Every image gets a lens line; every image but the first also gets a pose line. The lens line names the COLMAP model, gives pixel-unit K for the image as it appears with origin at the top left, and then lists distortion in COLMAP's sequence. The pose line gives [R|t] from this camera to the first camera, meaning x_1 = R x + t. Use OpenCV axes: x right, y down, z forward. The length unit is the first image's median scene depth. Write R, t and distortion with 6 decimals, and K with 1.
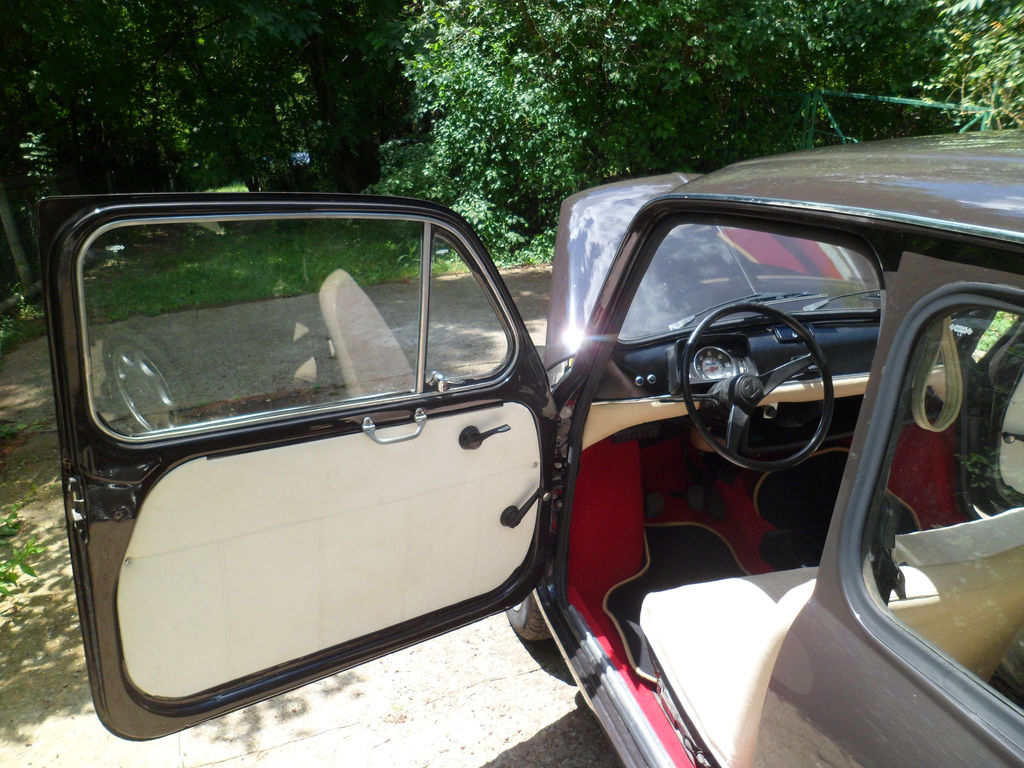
lens RADIAL K [[833.6, 0, 512.0], [0, 833.6, 384.0], [0, 0, 1]] dist [-0.106402, 0.075031]
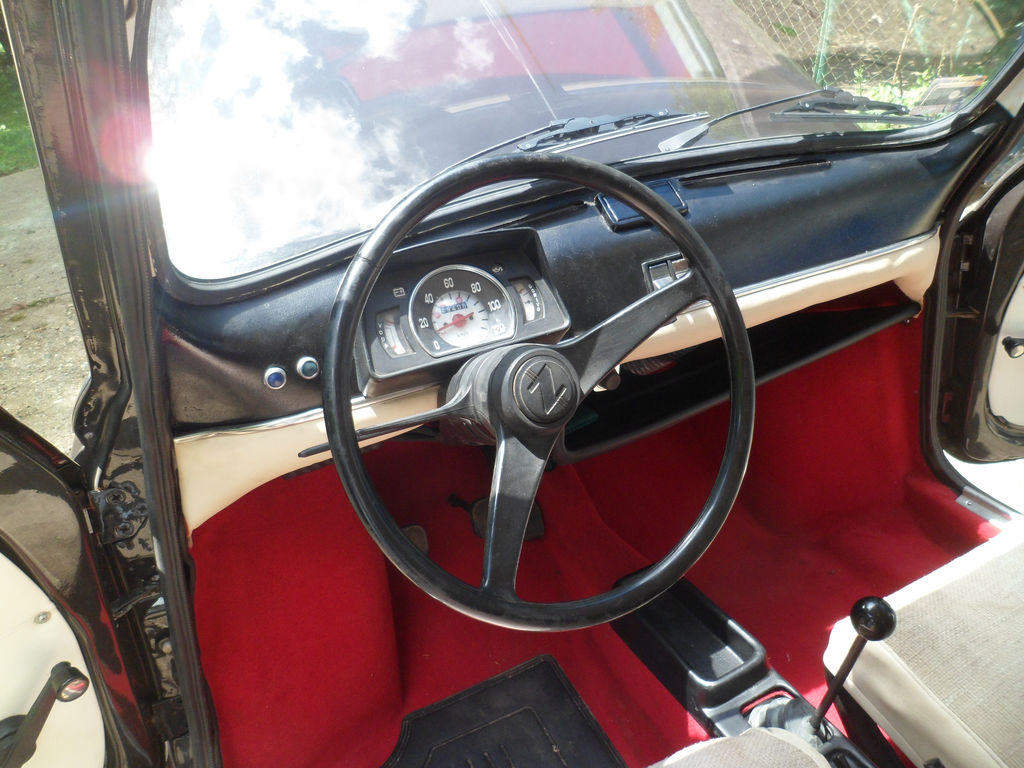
lens RADIAL K [[833.6, 0, 512.0], [0, 833.6, 384.0], [0, 0, 1]] dist [-0.106402, 0.075031]
pose [[0.978819, -0.128847, 0.159094, 0.196174], [0.096798, 0.976030, 0.194925, -0.064925], [-0.180396, -0.175397, 0.967829, 0.584378]]
